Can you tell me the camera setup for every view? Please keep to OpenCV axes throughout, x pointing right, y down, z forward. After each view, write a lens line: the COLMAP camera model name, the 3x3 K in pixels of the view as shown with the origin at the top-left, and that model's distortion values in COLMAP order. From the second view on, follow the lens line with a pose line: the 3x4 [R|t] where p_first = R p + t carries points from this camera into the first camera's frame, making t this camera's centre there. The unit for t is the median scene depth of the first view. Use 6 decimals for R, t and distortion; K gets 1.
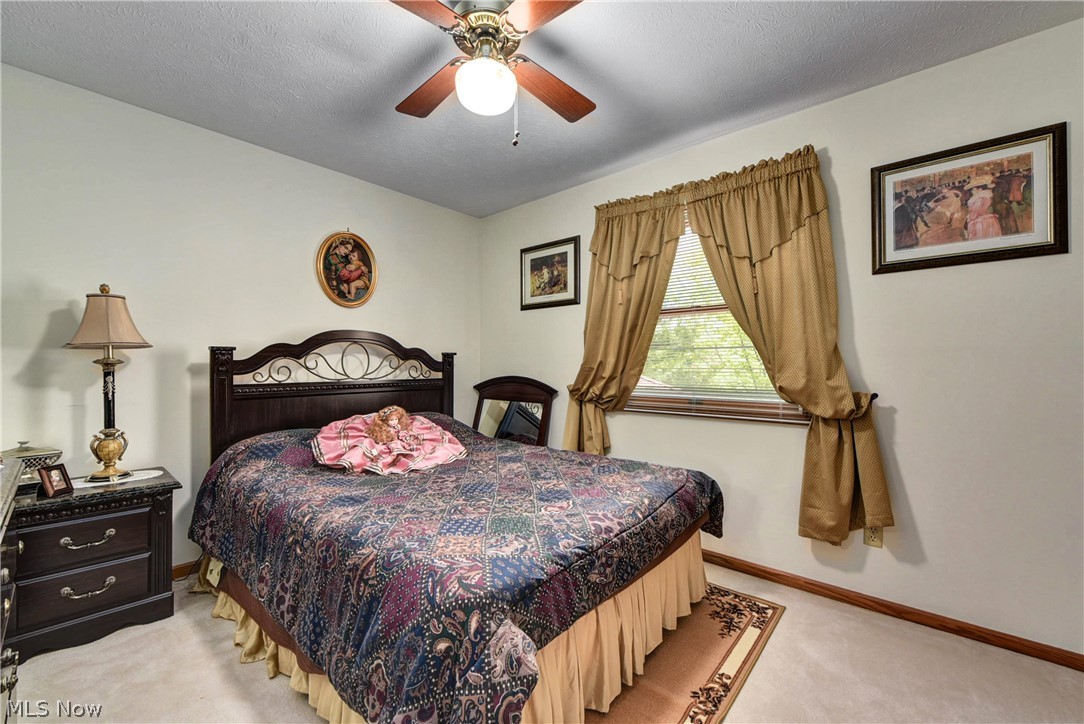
lens RADIAL K [[434.3, 0, 544.0], [0, 434.3, 363.5], [0, 0, 1]] dist [-0.010388, -0.000410]
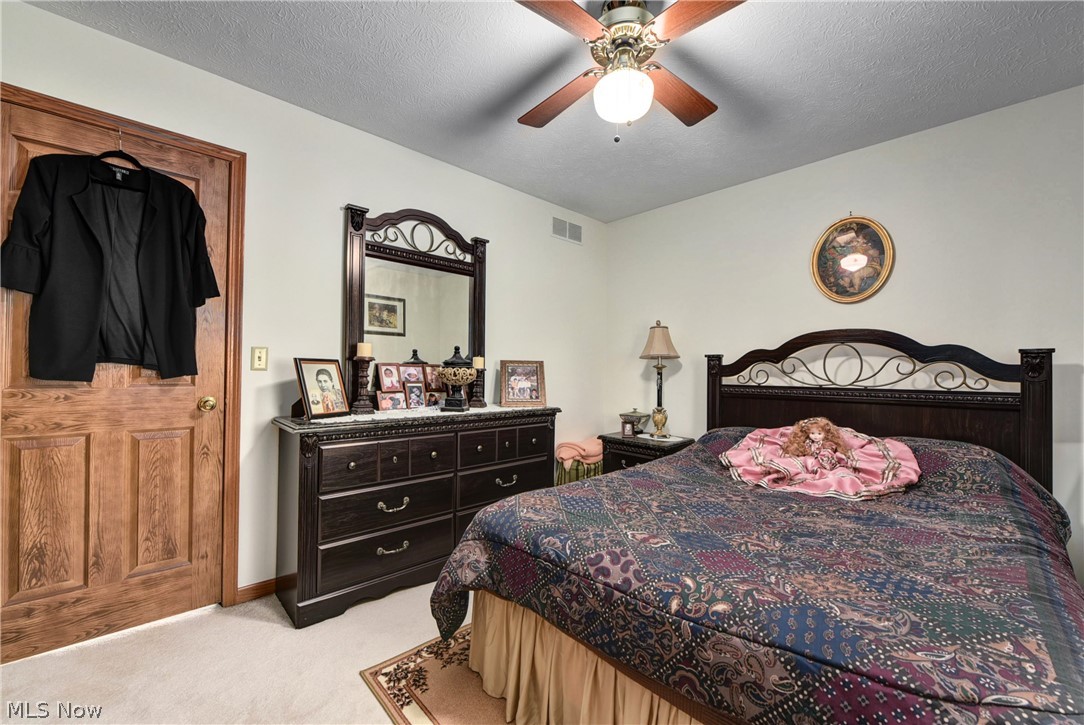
lens RADIAL K [[434.3, 0, 544.0], [0, 434.3, 364.0], [0, 0, 1]] dist [-0.010388, -0.000410]
pose [[-0.089891, -0.013703, -0.995857, 0.593611], [-0.004602, 0.999900, -0.013344, 0.008635], [0.995941, 0.003383, -0.089945, 0.597120]]
